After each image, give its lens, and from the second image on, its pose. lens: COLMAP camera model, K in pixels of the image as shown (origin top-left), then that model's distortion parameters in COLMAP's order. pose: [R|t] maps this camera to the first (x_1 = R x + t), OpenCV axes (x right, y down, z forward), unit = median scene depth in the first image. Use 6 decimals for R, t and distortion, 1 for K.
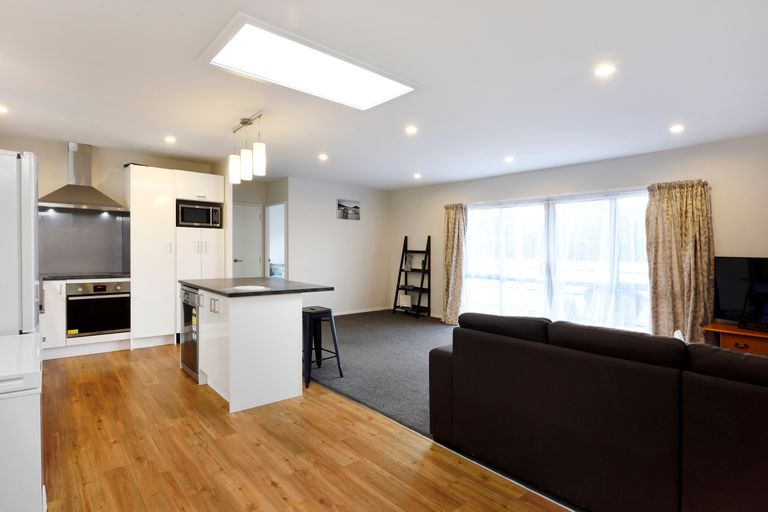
lens RADIAL K [[389.5, 0, 380.9], [0, 389.5, 252.1], [0, 0, 1]] dist [0.000042, -0.000021]
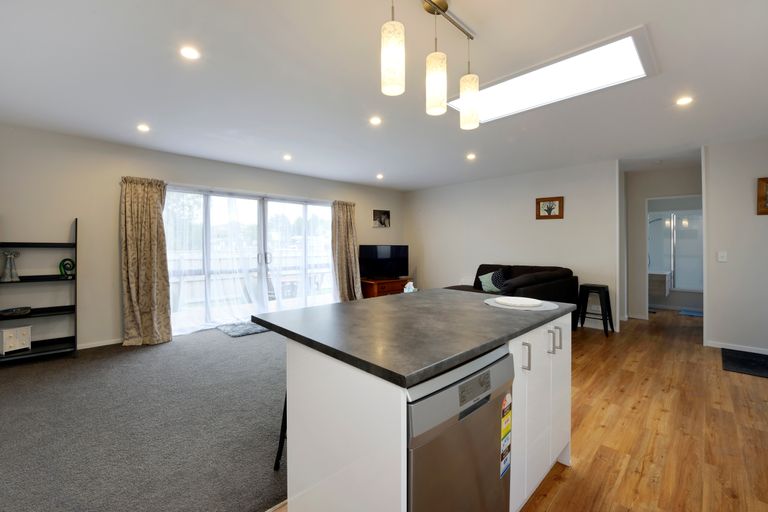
lens RADIAL K [[307.6, 0, 380.4], [0, 307.6, 254.2], [0, 0, 1]] dist [-0.010758, 0.000003]
pose [[-0.032135, -0.051087, 0.998177, -1.073885], [-0.002908, 0.998693, 0.051020, -0.035703], [-0.999479, -0.001263, -0.032242, 1.569651]]
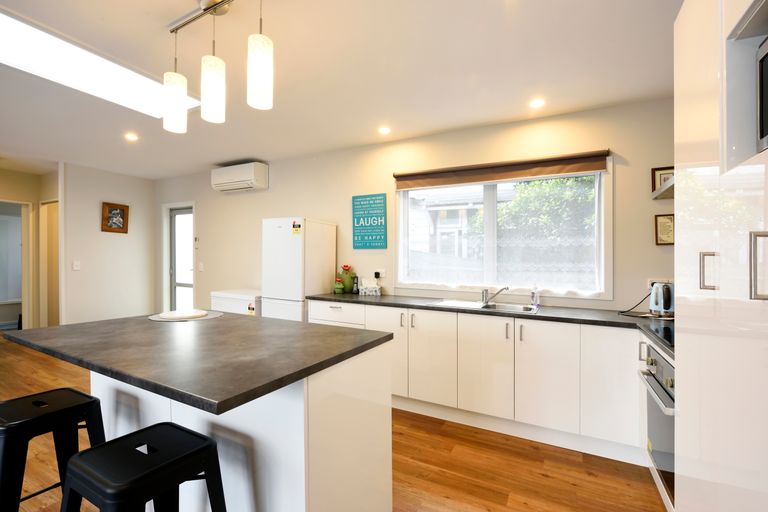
lens RADIAL K [[337.3, 0, 382.7], [0, 337.3, 261.9], [0, 0, 1]] dist [-0.003311, -0.000391]
pose [[-0.934263, -0.026086, -0.355630, -0.637393], [-0.027845, 0.999612, -0.000173, -0.022730], [0.355496, 0.009741, -0.934627, 2.065844]]
